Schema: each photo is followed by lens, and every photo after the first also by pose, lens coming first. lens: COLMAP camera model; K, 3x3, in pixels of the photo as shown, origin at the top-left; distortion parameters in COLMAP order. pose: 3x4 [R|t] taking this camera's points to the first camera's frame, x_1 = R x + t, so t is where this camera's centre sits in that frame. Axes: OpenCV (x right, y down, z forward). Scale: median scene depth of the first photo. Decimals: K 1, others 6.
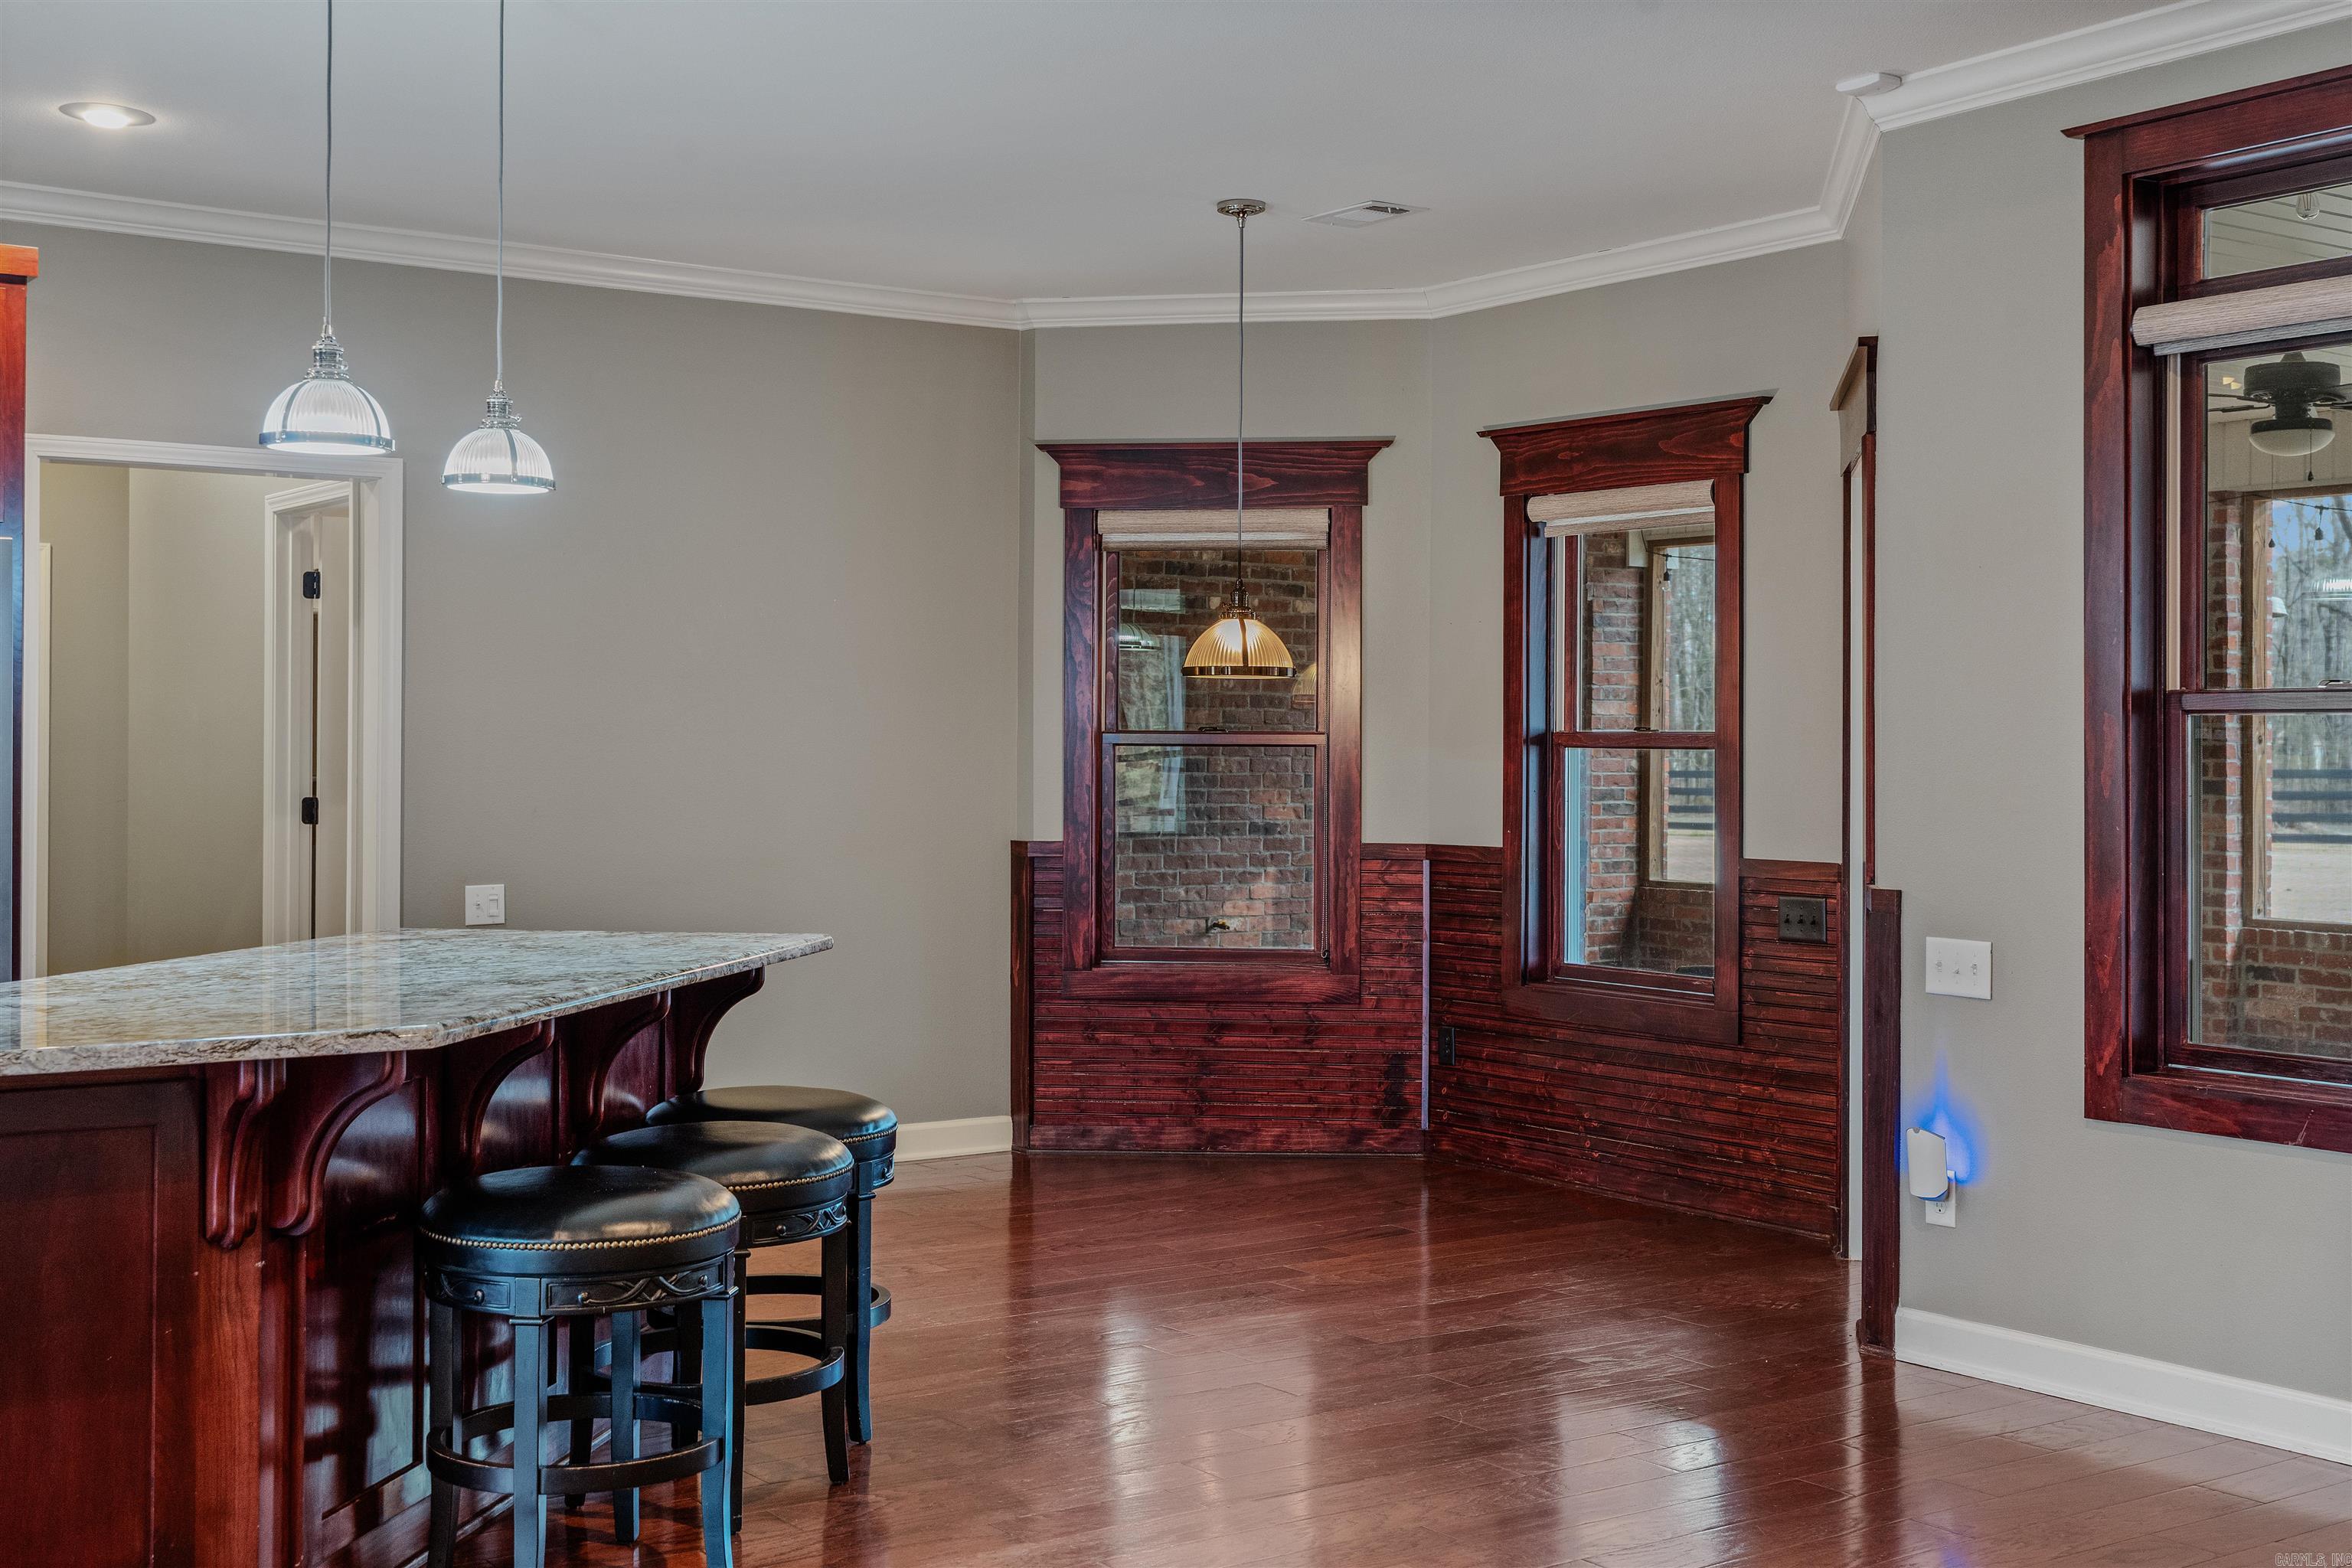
lens RADIAL K [[2712.0, 0, 1044.5], [0, 2712.0, 728.9], [0, 0, 1]] dist [-0.026168, 0.000000]
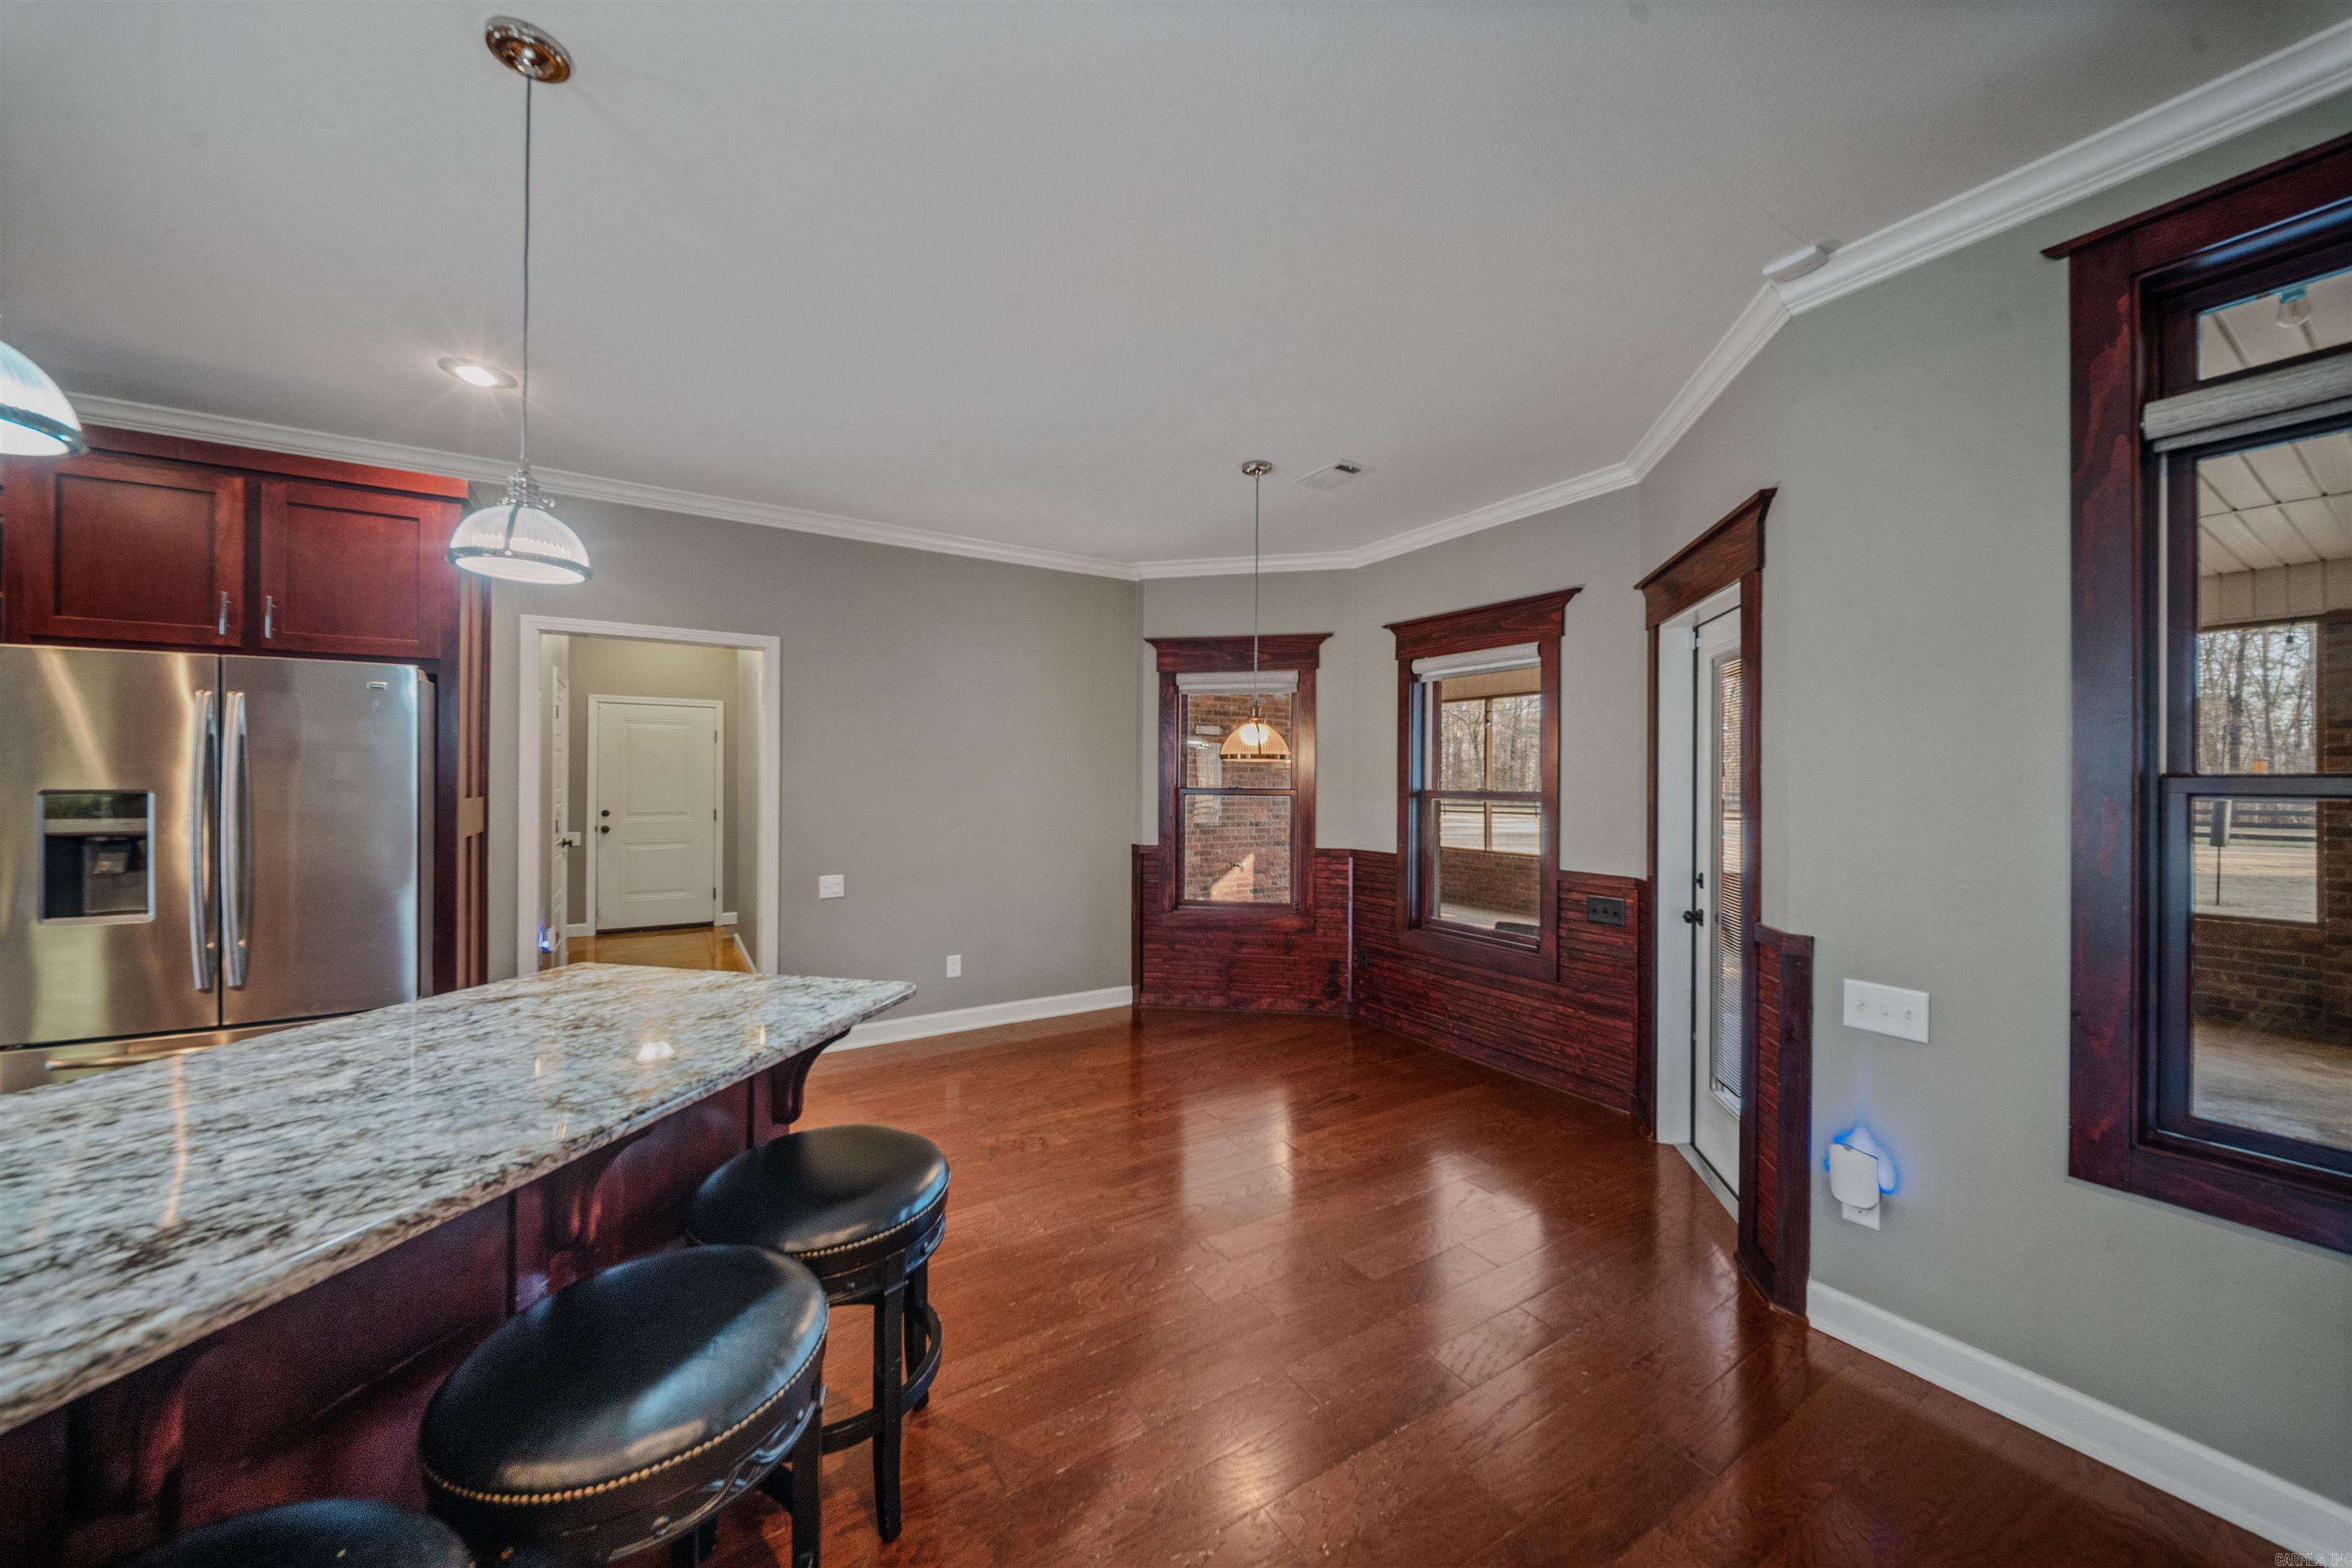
lens RADIAL K [[830.2, 0, 1153.9], [0, 830.2, 779.2], [0, 0, 1]] dist [0.003062, -0.003809]
pose [[0.999563, 0.000375, -0.029550, 0.022803], [-0.000224, 0.999987, 0.005100, -0.008970], [0.029552, -0.005091, 0.999550, 0.440750]]
